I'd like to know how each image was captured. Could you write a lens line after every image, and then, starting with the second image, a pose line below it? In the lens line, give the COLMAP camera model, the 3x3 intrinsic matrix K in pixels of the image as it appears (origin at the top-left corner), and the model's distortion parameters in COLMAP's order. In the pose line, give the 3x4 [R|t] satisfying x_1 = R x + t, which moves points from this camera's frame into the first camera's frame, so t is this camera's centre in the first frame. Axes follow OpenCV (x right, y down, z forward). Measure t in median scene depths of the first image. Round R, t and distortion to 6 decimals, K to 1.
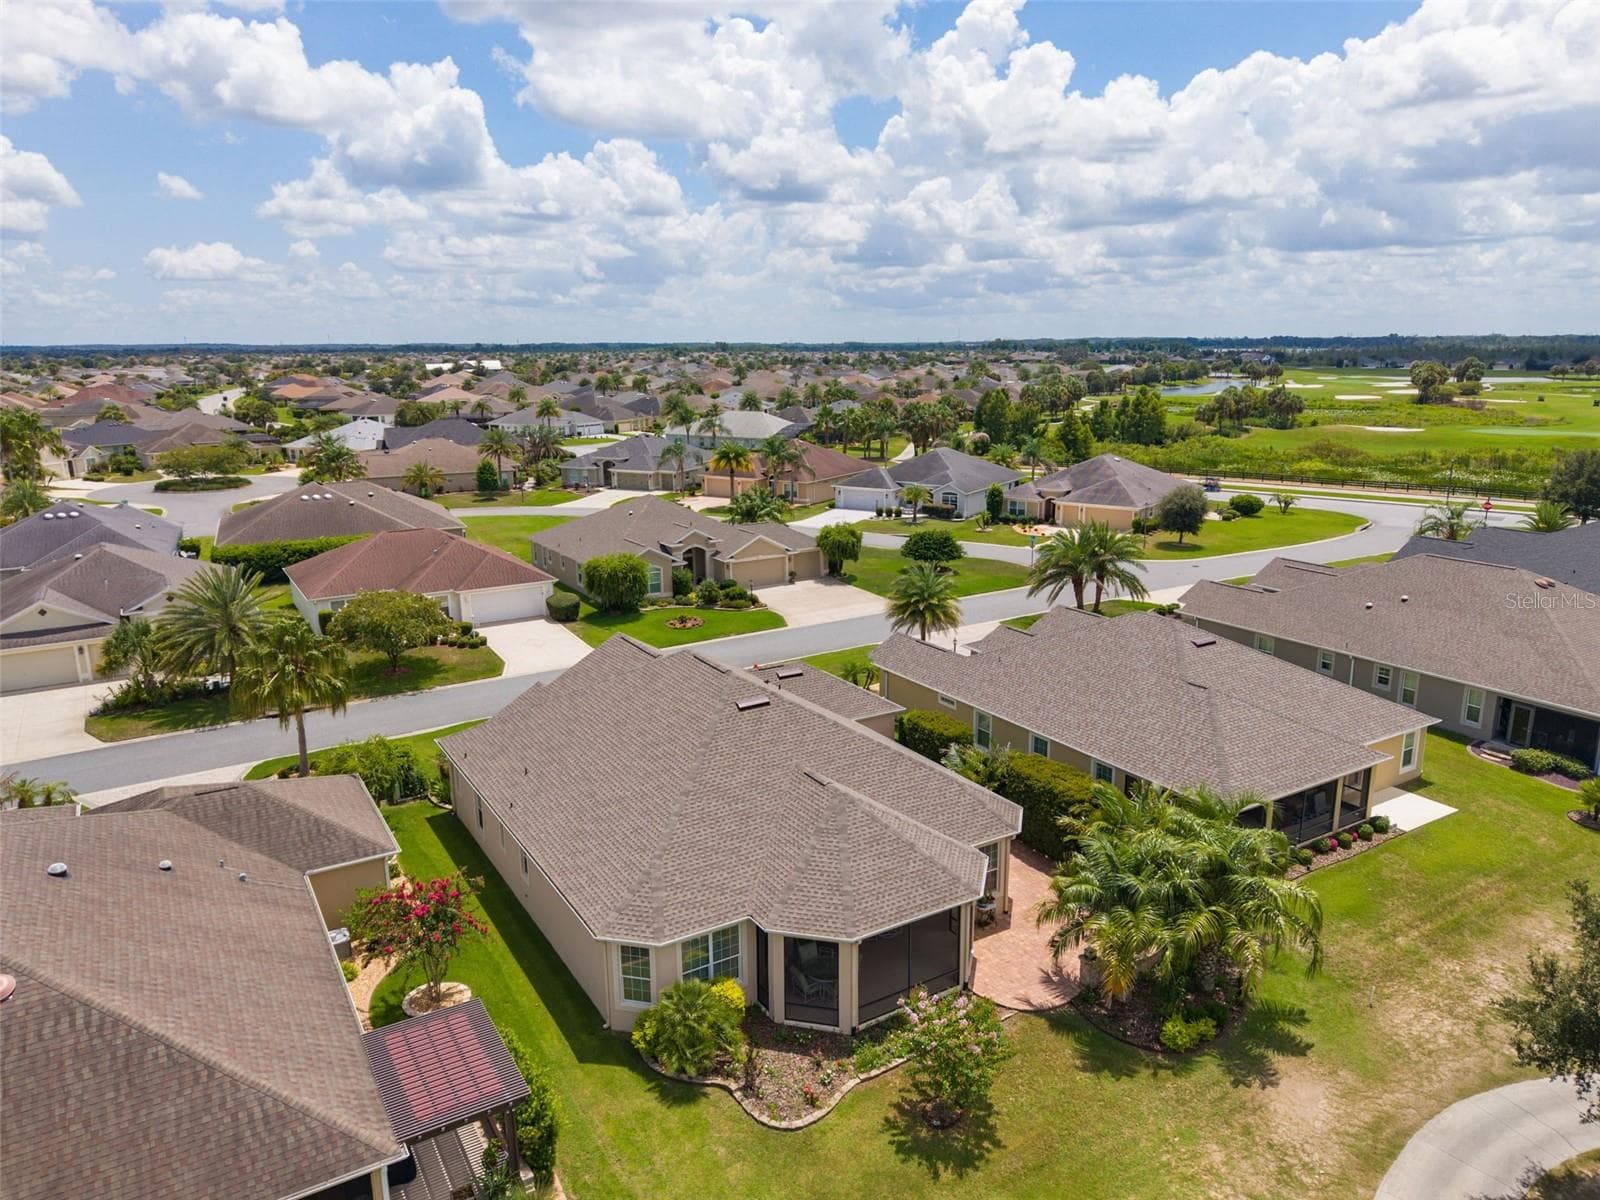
lens RADIAL K [[1086.6, 0, 803.0], [0, 1086.6, 583.5], [0, 0, 1]] dist [0.027385, -0.030130]
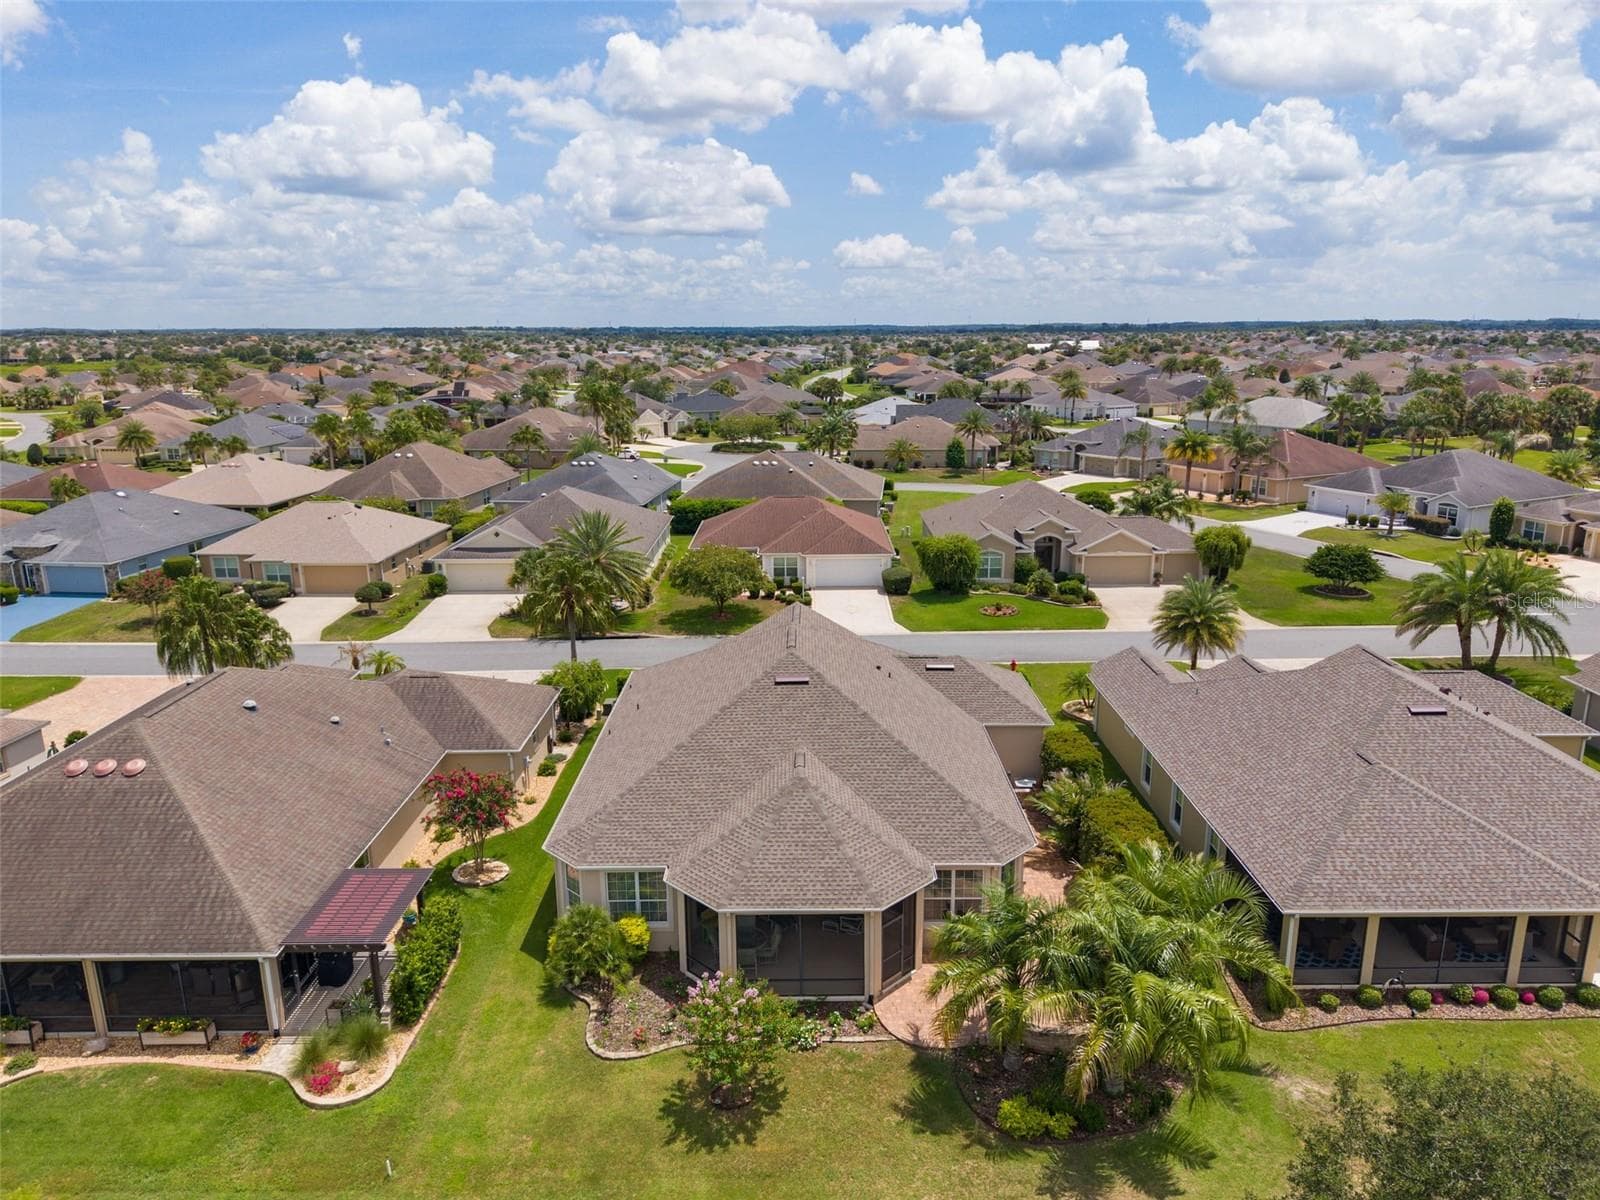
lens RADIAL K [[1086.6, 0, 802.4], [0, 1086.6, 593.4], [0, 0, 1]] dist [0.027385, -0.030130]
pose [[0.850665, 0.124536, -0.510745, 0.207809], [-0.111106, 0.992180, 0.056873, -0.013309], [0.513834, 0.008367, 0.857849, 0.052835]]
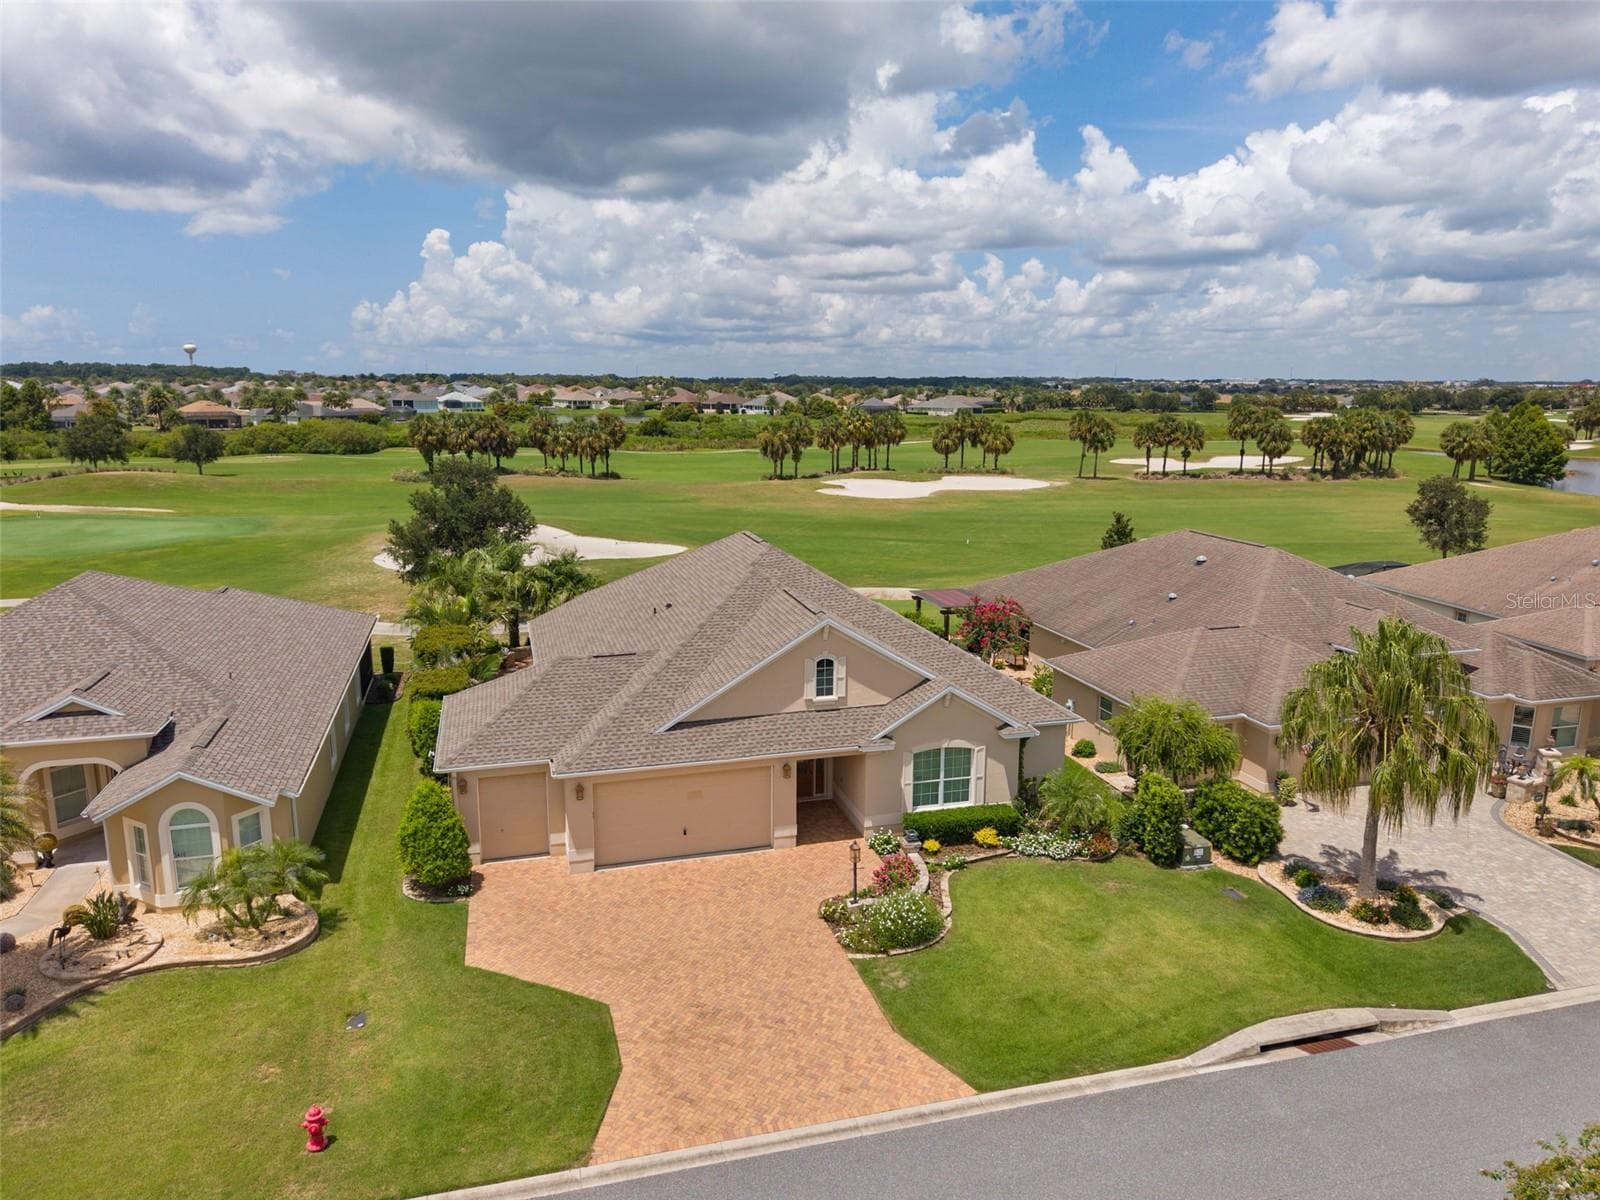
lens RADIAL K [[1086.6, 0, 805.5], [0, 1086.6, 606.6], [0, 0, 1]] dist [0.027385, -0.030130]
pose [[-0.963784, -0.050769, 0.261807, -0.179255], [0.059589, 0.915895, 0.396971, -0.117846], [-0.259942, 0.398195, -0.879699, 0.865873]]
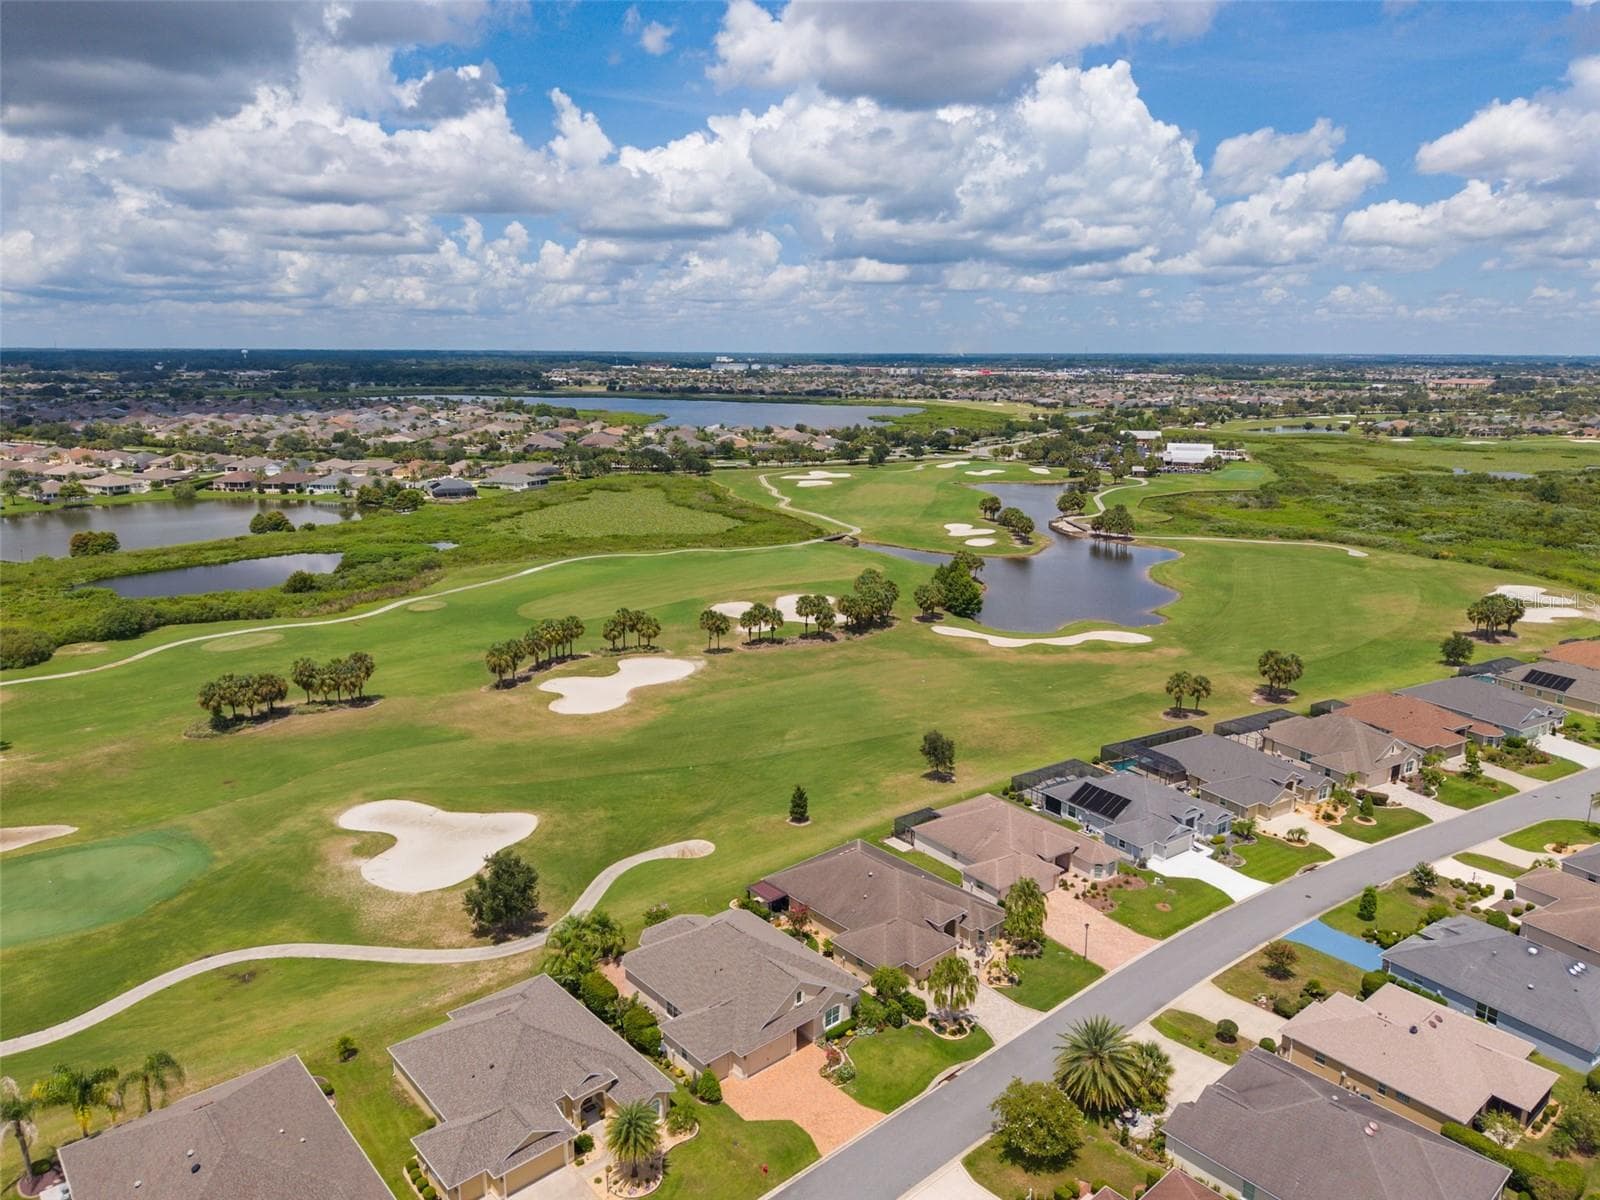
lens RADIAL K [[1086.6, 0, 814.2], [0, 1086.6, 607.8], [0, 0, 1]] dist [0.027385, -0.030130]
pose [[-0.982995, 0.044456, -0.178169, 0.074829], [-0.037652, 0.900844, 0.432506, -0.808234], [0.179730, 0.431860, -0.883852, 1.387998]]
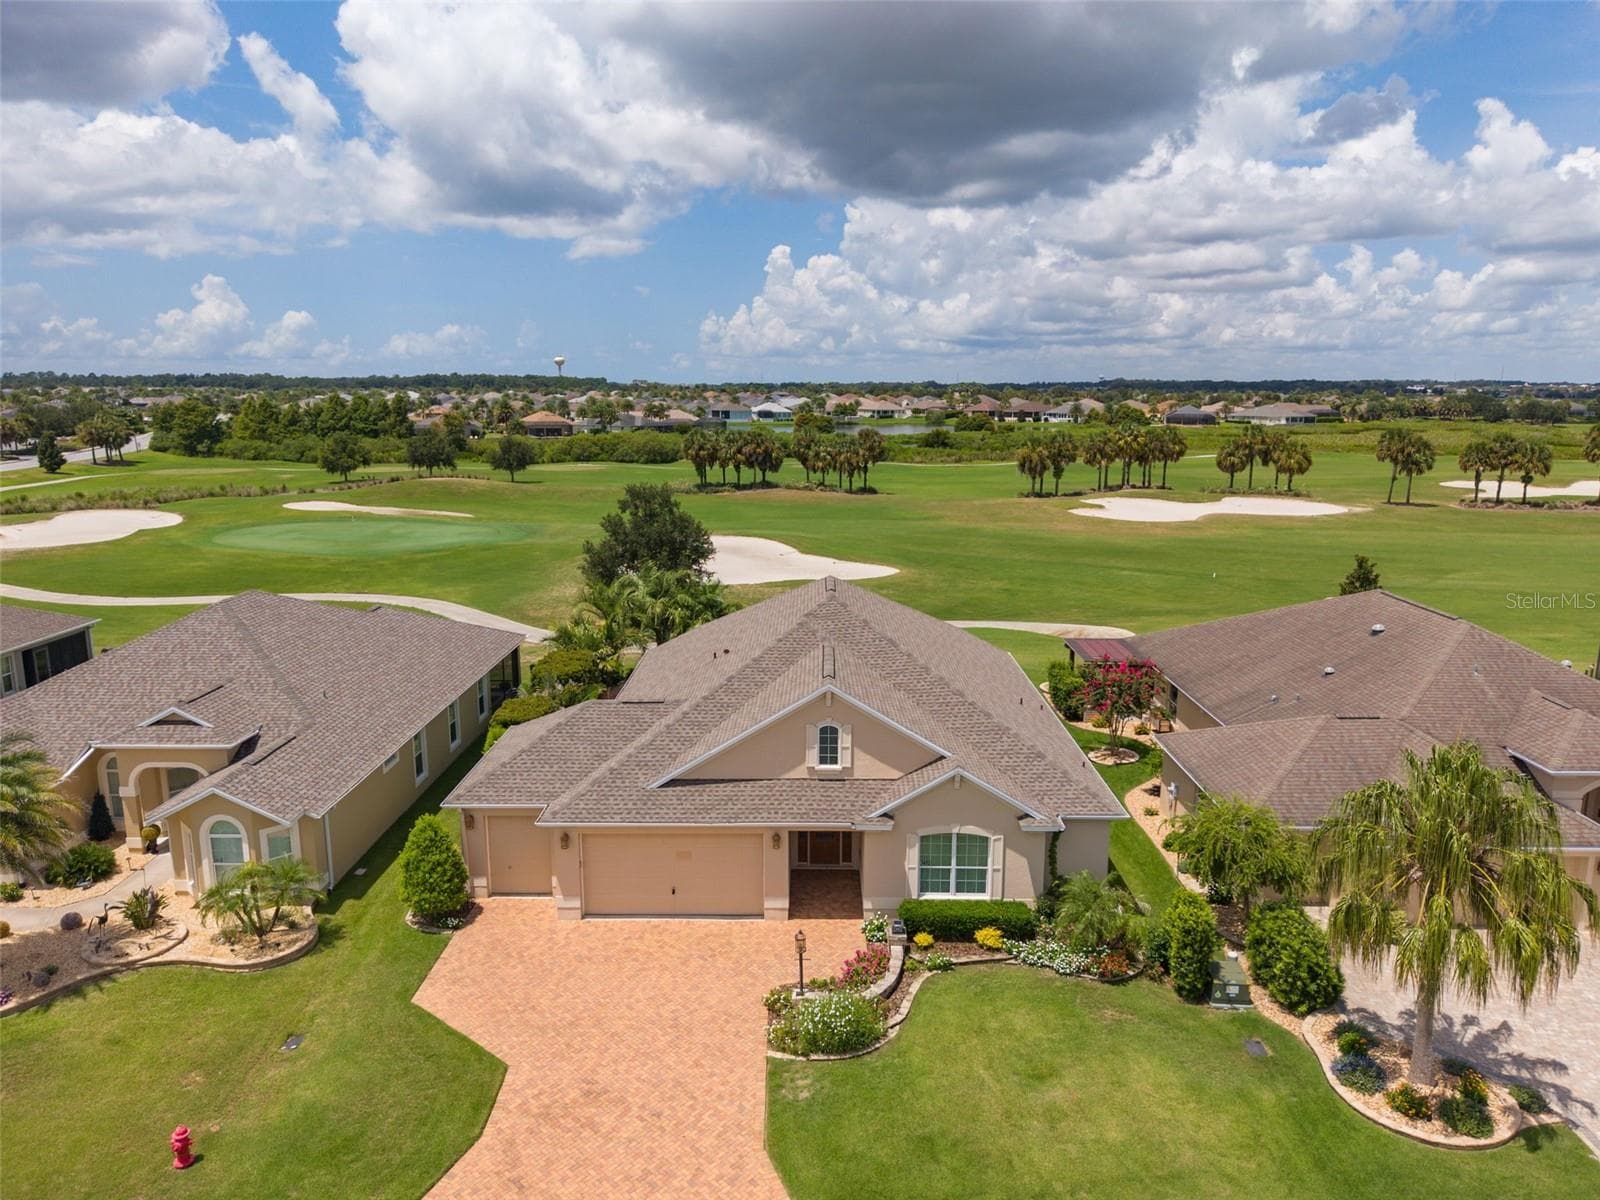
lens RADIAL K [[1086.6, 0, 801.8], [0, 1086.6, 599.3], [0, 0, 1]] dist [0.027385, -0.030130]
pose [[-0.845883, -0.094719, 0.524890, -0.260500], [0.119994, 0.925082, 0.360312, -0.120675], [-0.519695, 0.367766, -0.771145, 0.809737]]
